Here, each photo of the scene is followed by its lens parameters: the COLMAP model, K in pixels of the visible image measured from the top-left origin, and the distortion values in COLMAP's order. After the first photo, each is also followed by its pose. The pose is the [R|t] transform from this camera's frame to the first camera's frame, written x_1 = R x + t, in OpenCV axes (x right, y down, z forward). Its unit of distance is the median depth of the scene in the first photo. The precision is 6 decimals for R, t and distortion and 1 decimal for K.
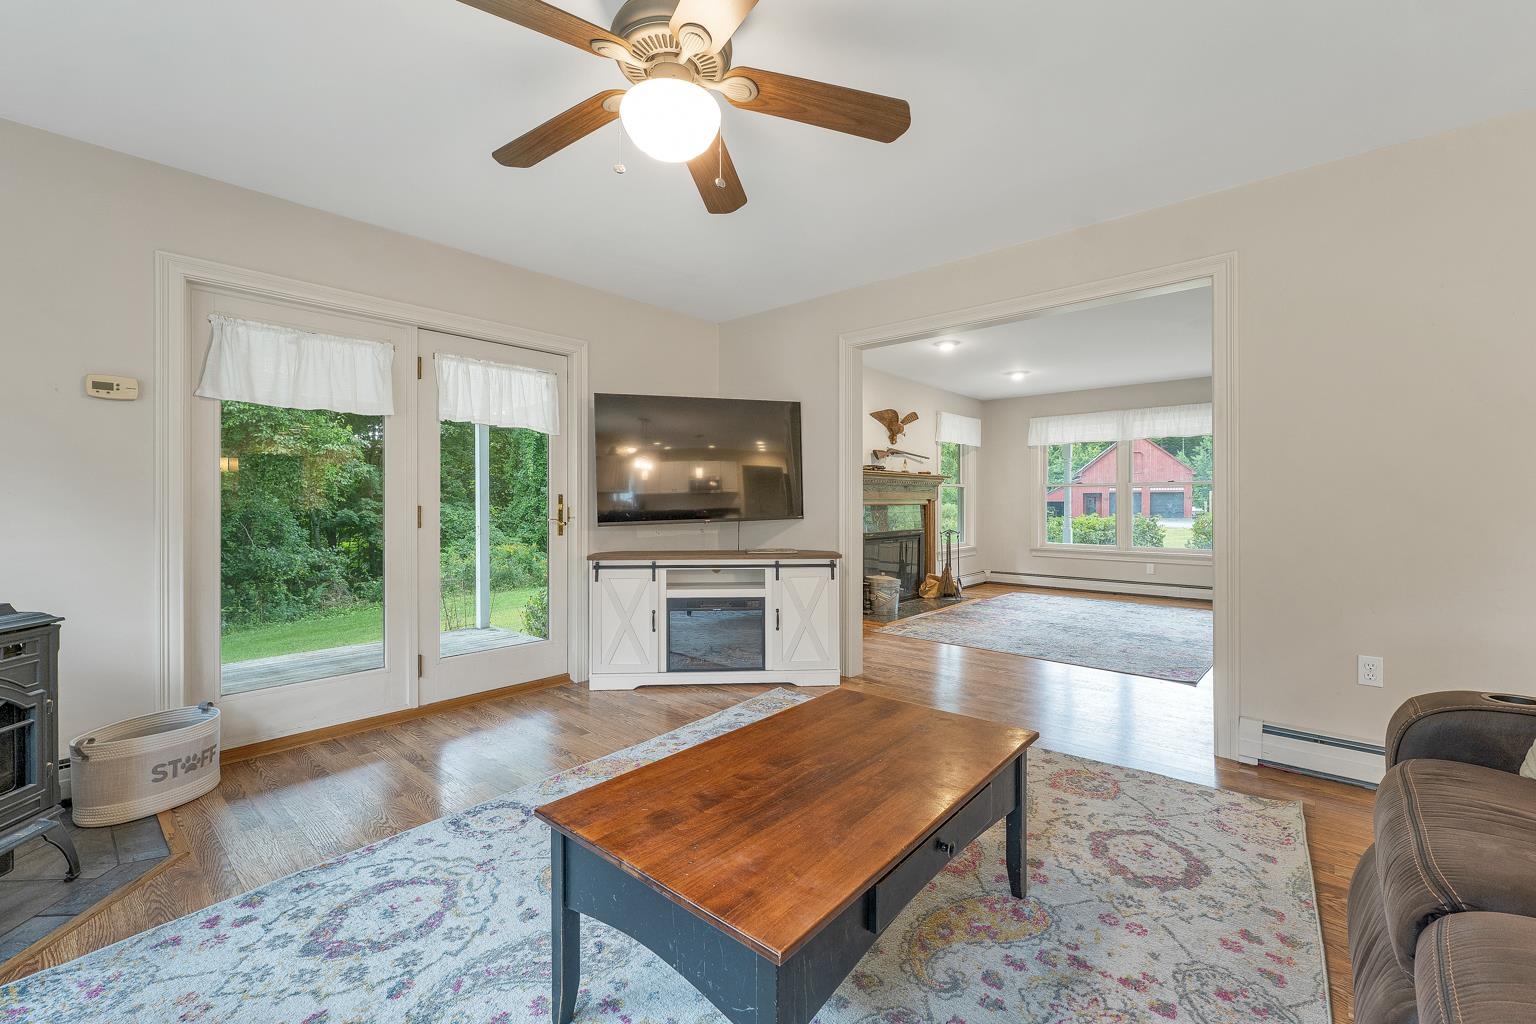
lens RADIAL K [[635.2, 0, 763.9], [0, 635.2, 503.9], [0, 0, 1]] dist [-0.004031, -0.000529]
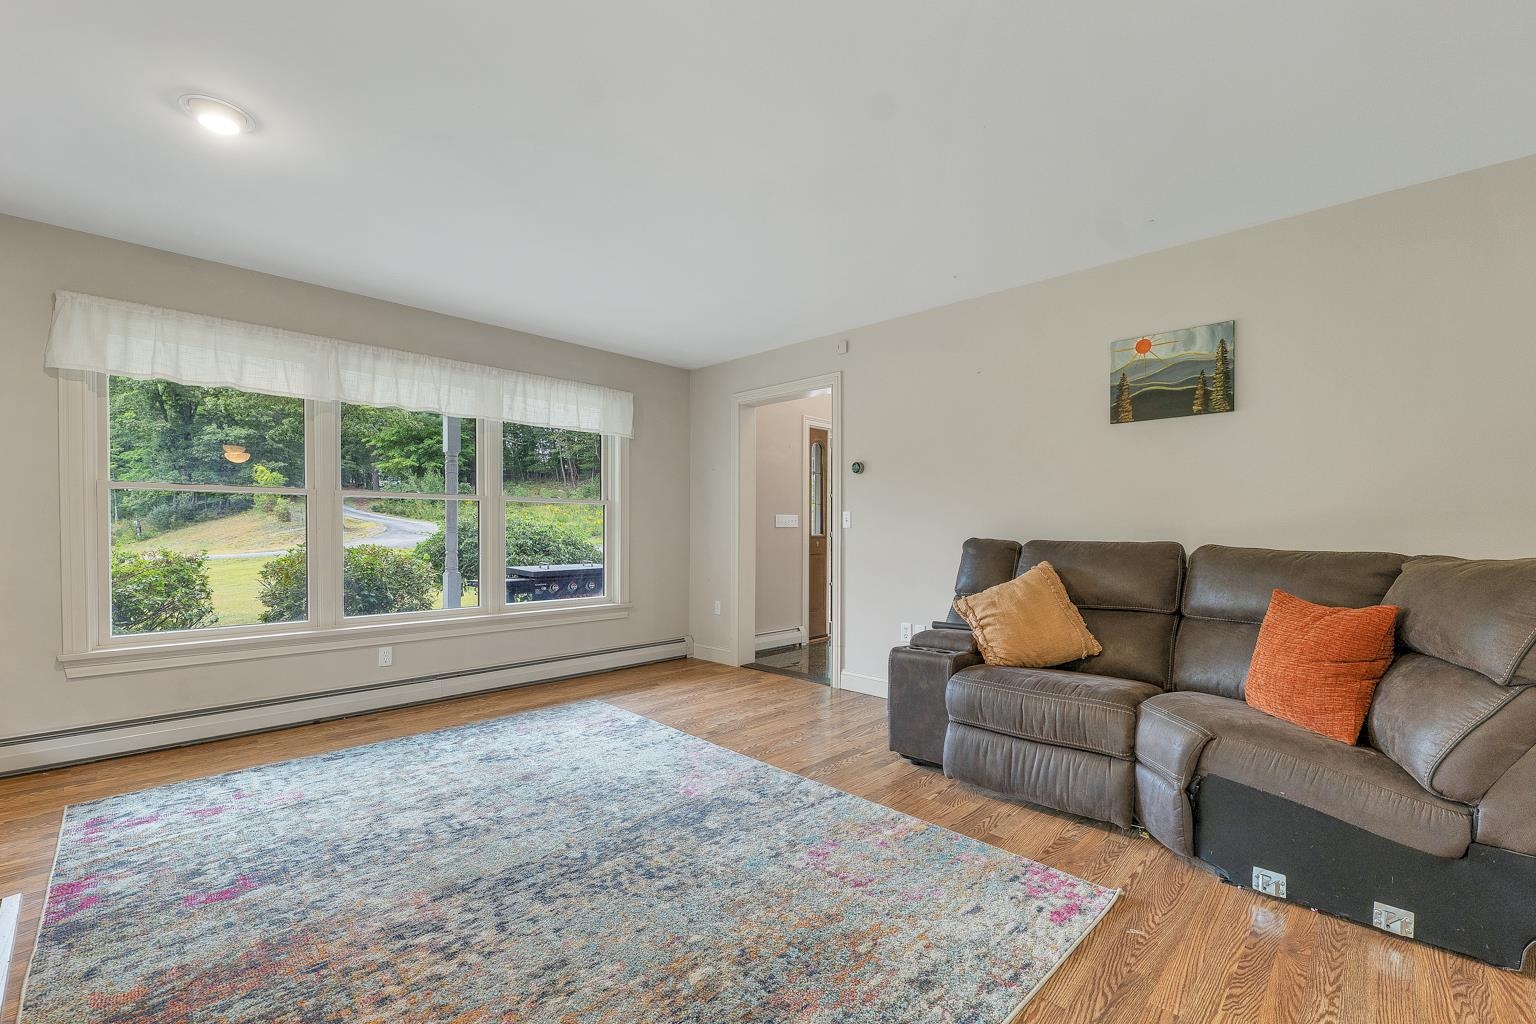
lens RADIAL K [[655.5, 0, 769.2], [0, 655.5, 537.7], [0, 0, 1]] dist [-0.001204, -0.000223]
pose [[0.040307, -0.011251, 0.999124, 0.154006], [-0.000754, 0.999936, 0.011290, -0.004745], [-0.999187, -0.001208, 0.040296, 1.251350]]
